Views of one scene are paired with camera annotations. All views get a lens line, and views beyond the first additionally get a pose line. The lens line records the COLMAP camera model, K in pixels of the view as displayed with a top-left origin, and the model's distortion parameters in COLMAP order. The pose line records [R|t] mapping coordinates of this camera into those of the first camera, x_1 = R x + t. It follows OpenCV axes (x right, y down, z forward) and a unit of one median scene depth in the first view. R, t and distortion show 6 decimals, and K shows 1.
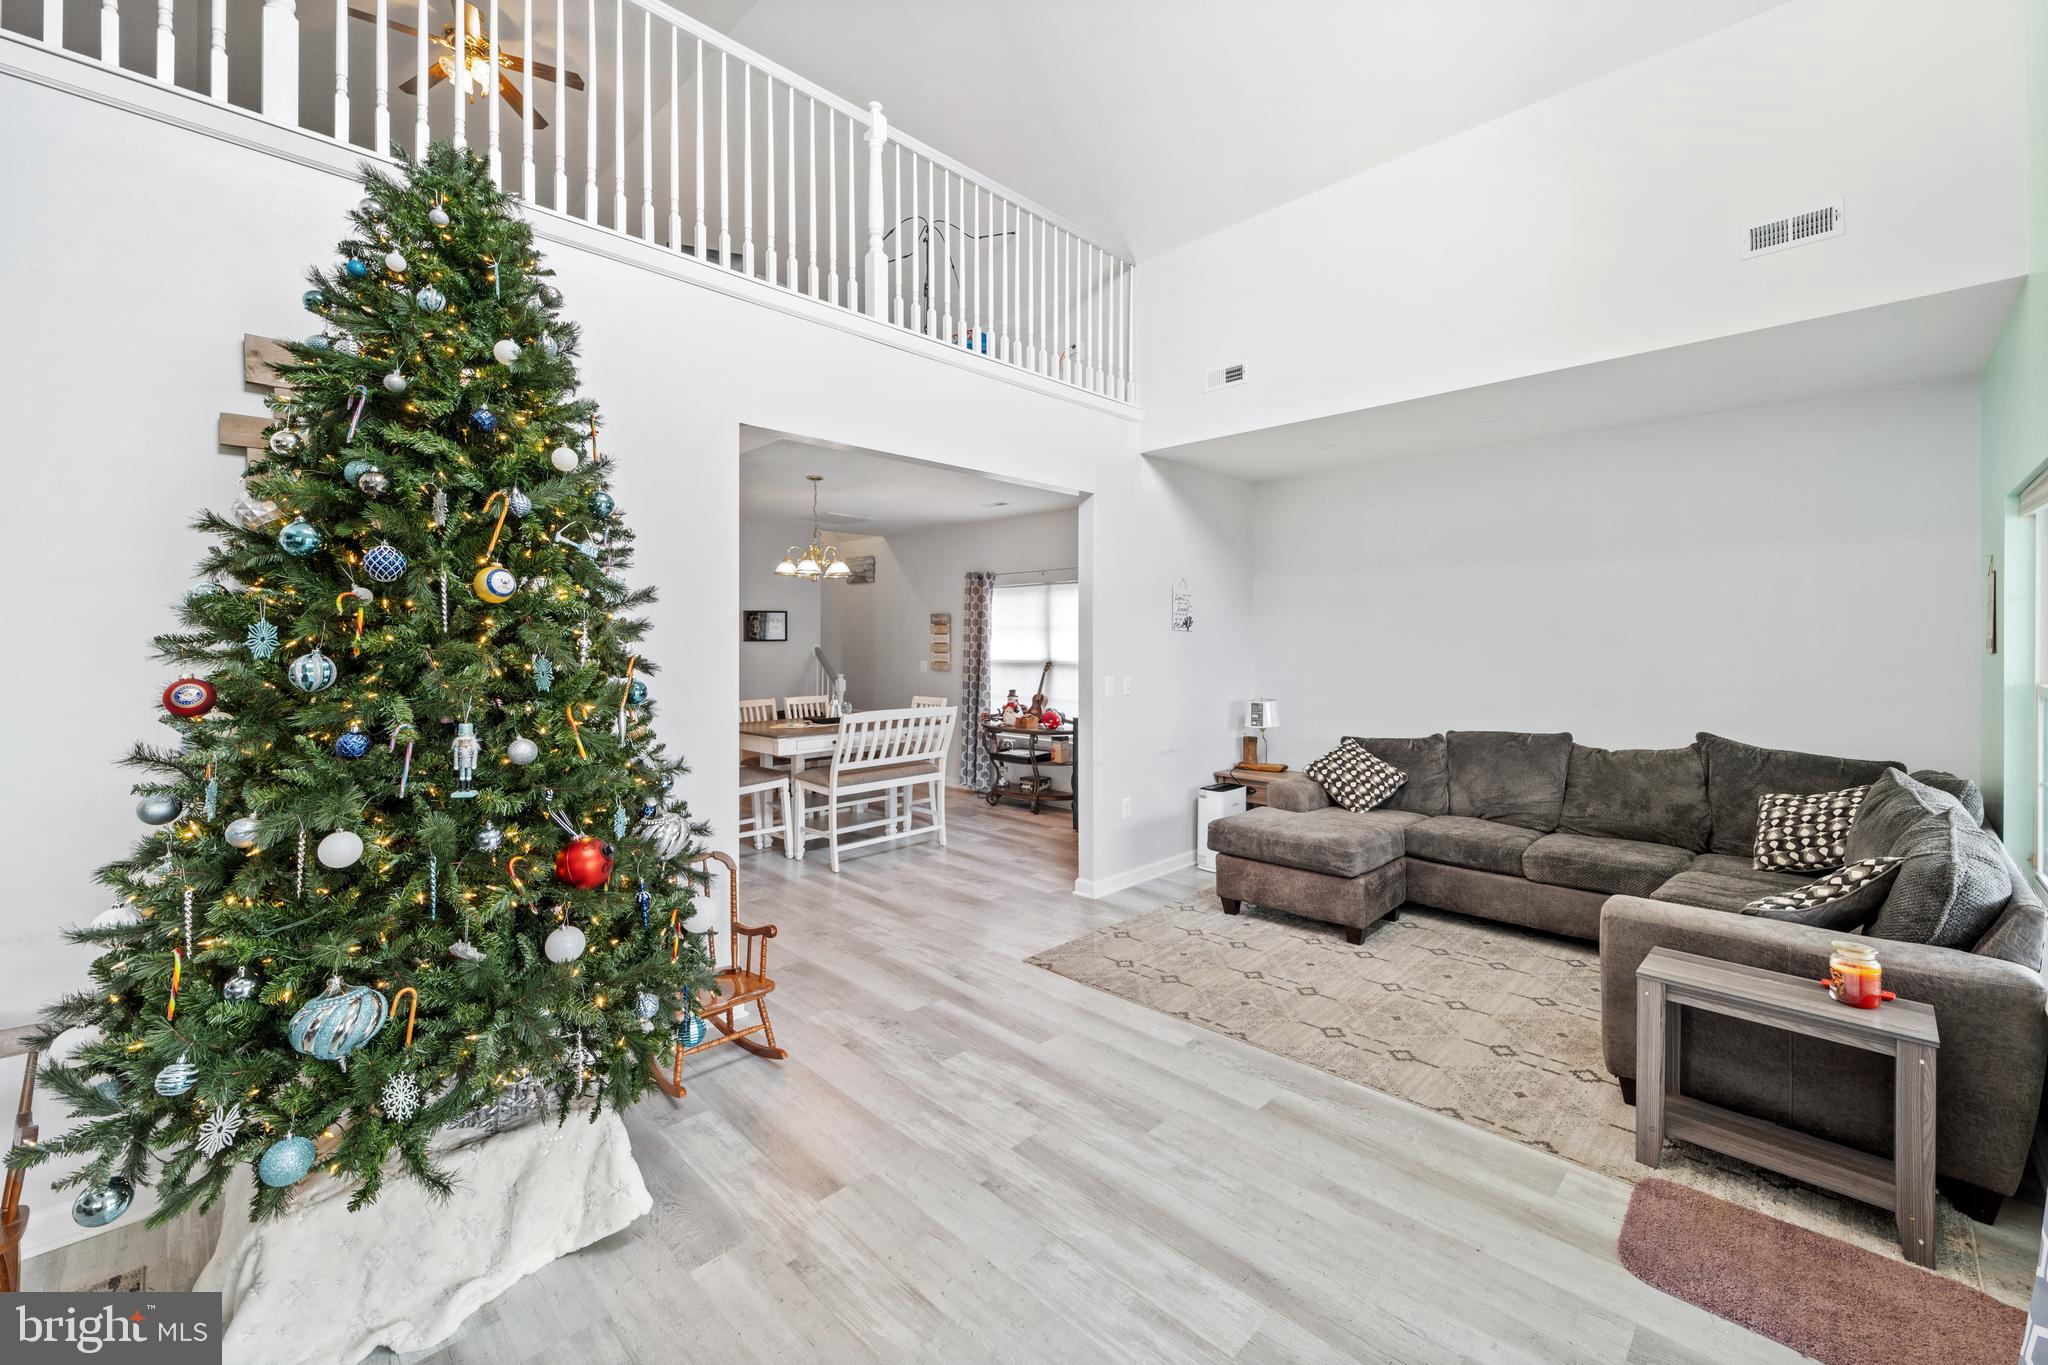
lens RADIAL K [[832.7, 0, 1019.3], [0, 832.7, 638.8], [0, 0, 1]] dist [0.003402, -0.000877]
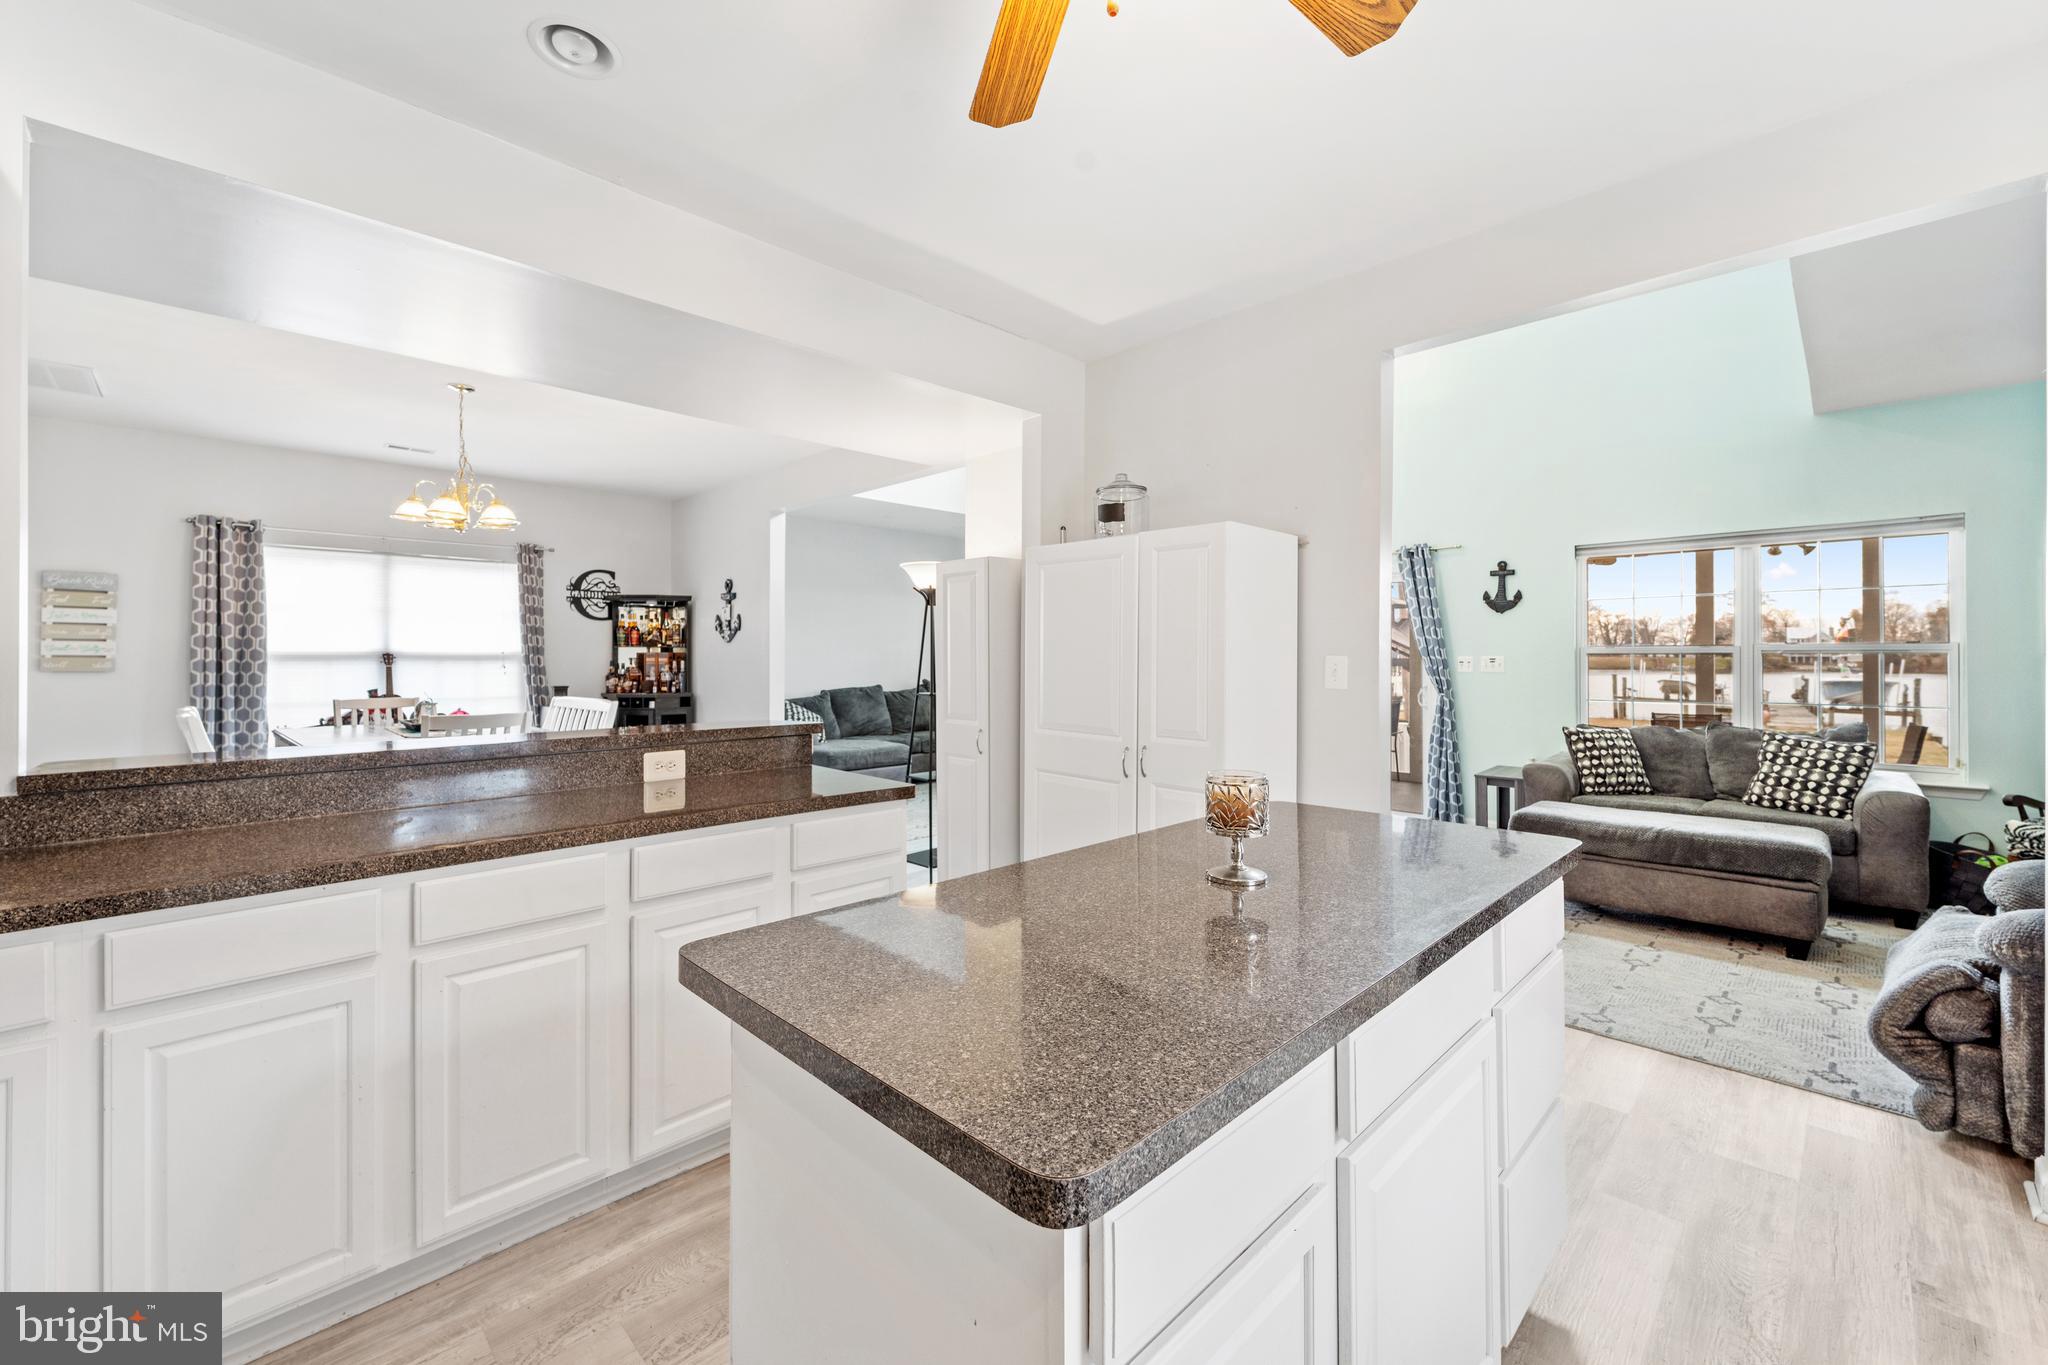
lens RADIAL K [[832.7, 0, 1020.0], [0, 832.7, 655.6], [0, 0, 1]] dist [0.003402, -0.000877]
pose [[0.002969, 0.003545, 0.999989, -1.333273], [-0.002980, 0.999989, -0.003536, 0.054435], [-0.999991, -0.002970, 0.002979, 0.709436]]
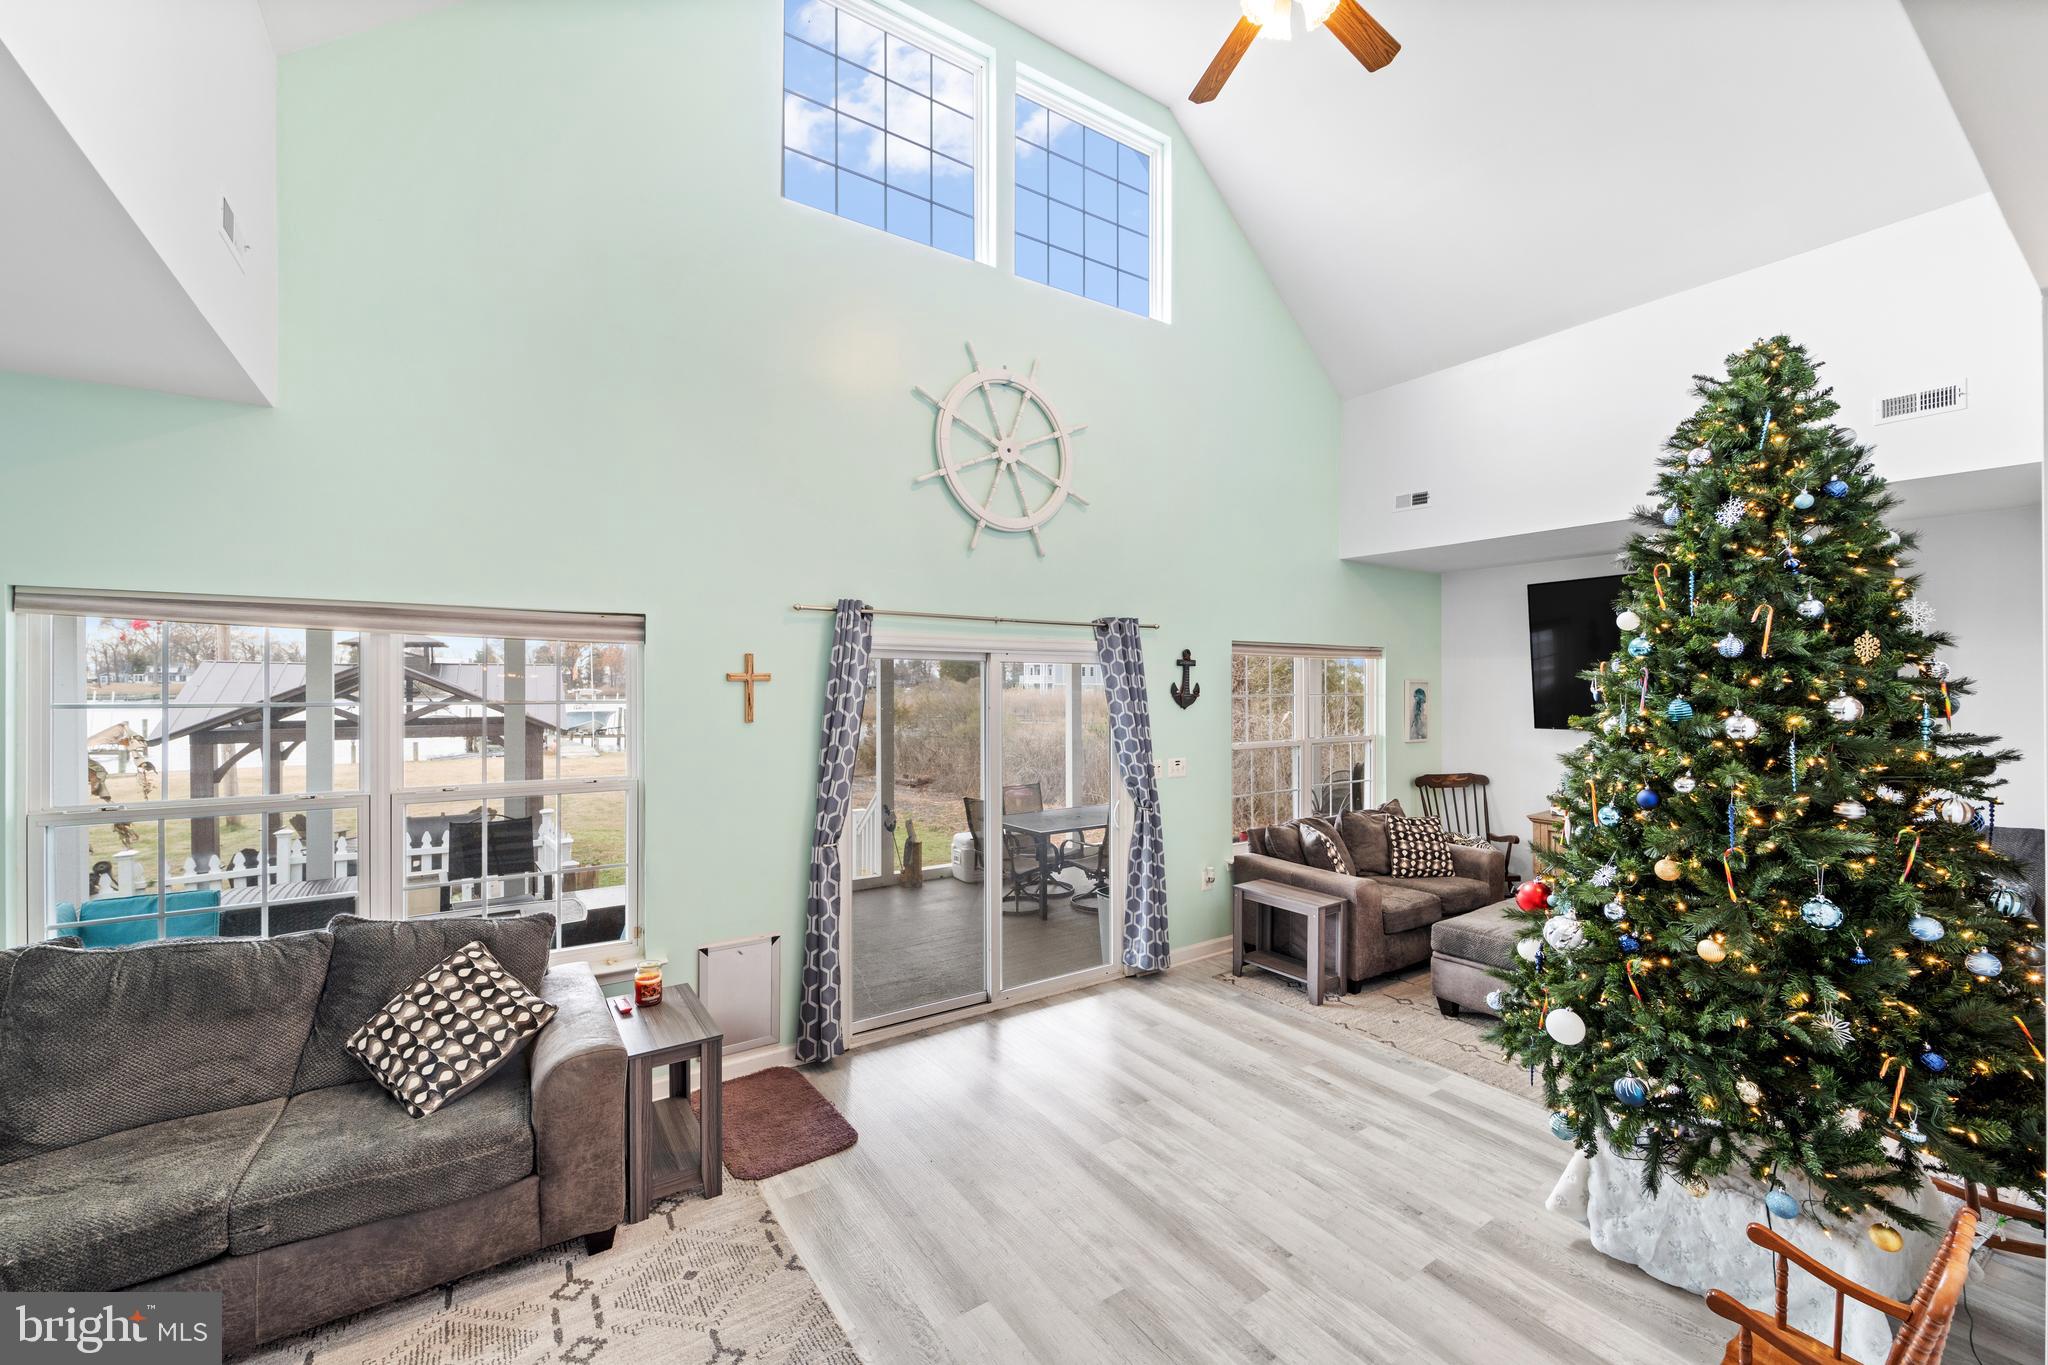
lens RADIAL K [[832.7, 0, 1021.0], [0, 832.7, 684.5], [0, 0, 1]] dist [0.003402, -0.000877]
pose [[-0.983172, -0.003431, 0.182647, 0.058011], [-0.004000, 0.999988, -0.002745, -0.053666], [-0.182636, -0.003429, -0.983175, 1.151395]]
